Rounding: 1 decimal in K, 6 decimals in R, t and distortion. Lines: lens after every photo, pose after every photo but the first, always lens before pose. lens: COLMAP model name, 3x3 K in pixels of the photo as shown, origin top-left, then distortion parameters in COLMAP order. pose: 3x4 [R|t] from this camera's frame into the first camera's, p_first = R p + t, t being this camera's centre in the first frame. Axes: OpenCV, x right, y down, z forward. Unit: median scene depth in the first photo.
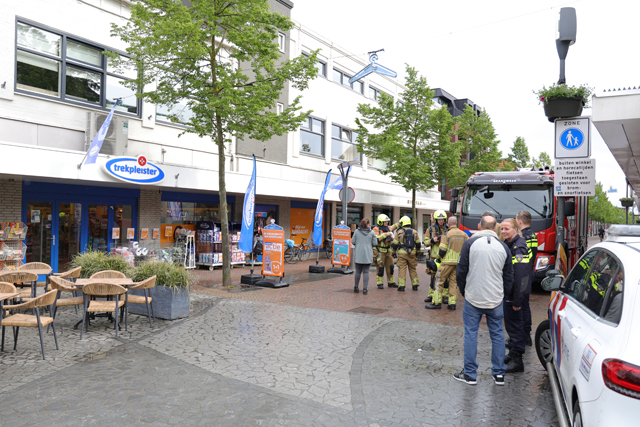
lens RADIAL K [[517.8, 0, 320.0], [0, 517.8, 213.5], [0, 0, 1]] dist [-0.000006, -0.002814]
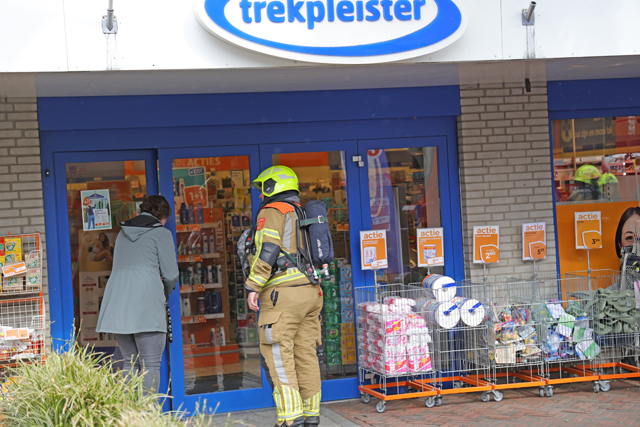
lens RADIAL K [[1375.9, 0, 320.0], [0, 1375.9, 213.5], [0, 0, 1]] dist [0.366043, 0.038700]
pose [[0.773060, -0.052487, -0.632158, 0.064831], [0.078801, 0.996798, 0.013603, 0.006134], [0.629420, -0.060331, 0.774720, 0.432364]]
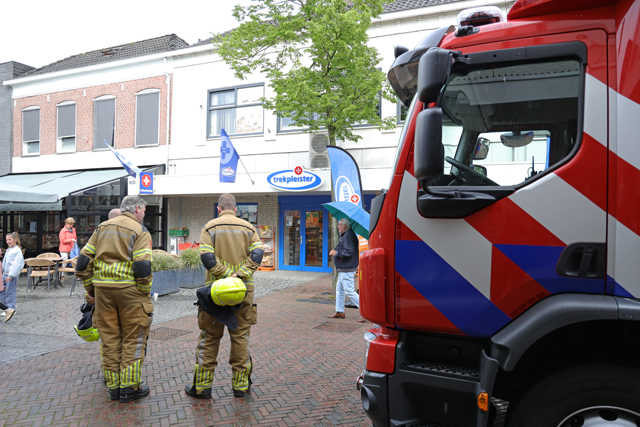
lens RADIAL K [[447.3, 0, 320.0], [0, 447.3, 213.5], [0, 0, 1]] dist [-0.057106, 0.001442]
pose [[0.175473, -0.026772, -0.984120, 0.580228], [0.014512, 0.999592, -0.024605, 0.014544], [0.984377, -0.009963, 0.175790, 0.838351]]
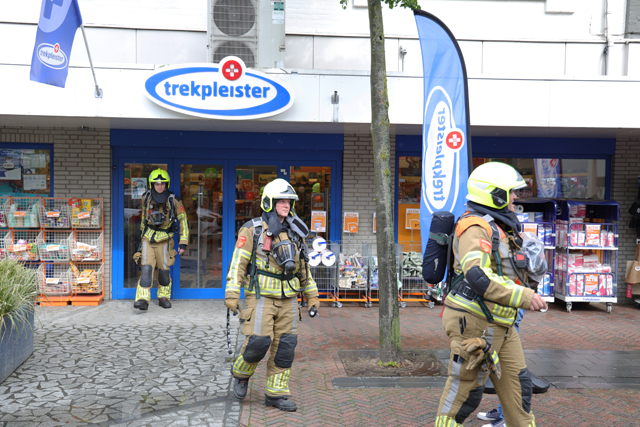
lens RADIAL K [[747.7, 0, 320.0], [0, 747.7, 213.5], [0, 0, 1]] dist [0.086965, 0.036779]
pose [[0.615982, 0.018604, -0.787540, 0.239970], [0.007960, 0.999523, 0.029838, 0.009486], [0.787720, -0.024648, 0.615540, 0.609113]]
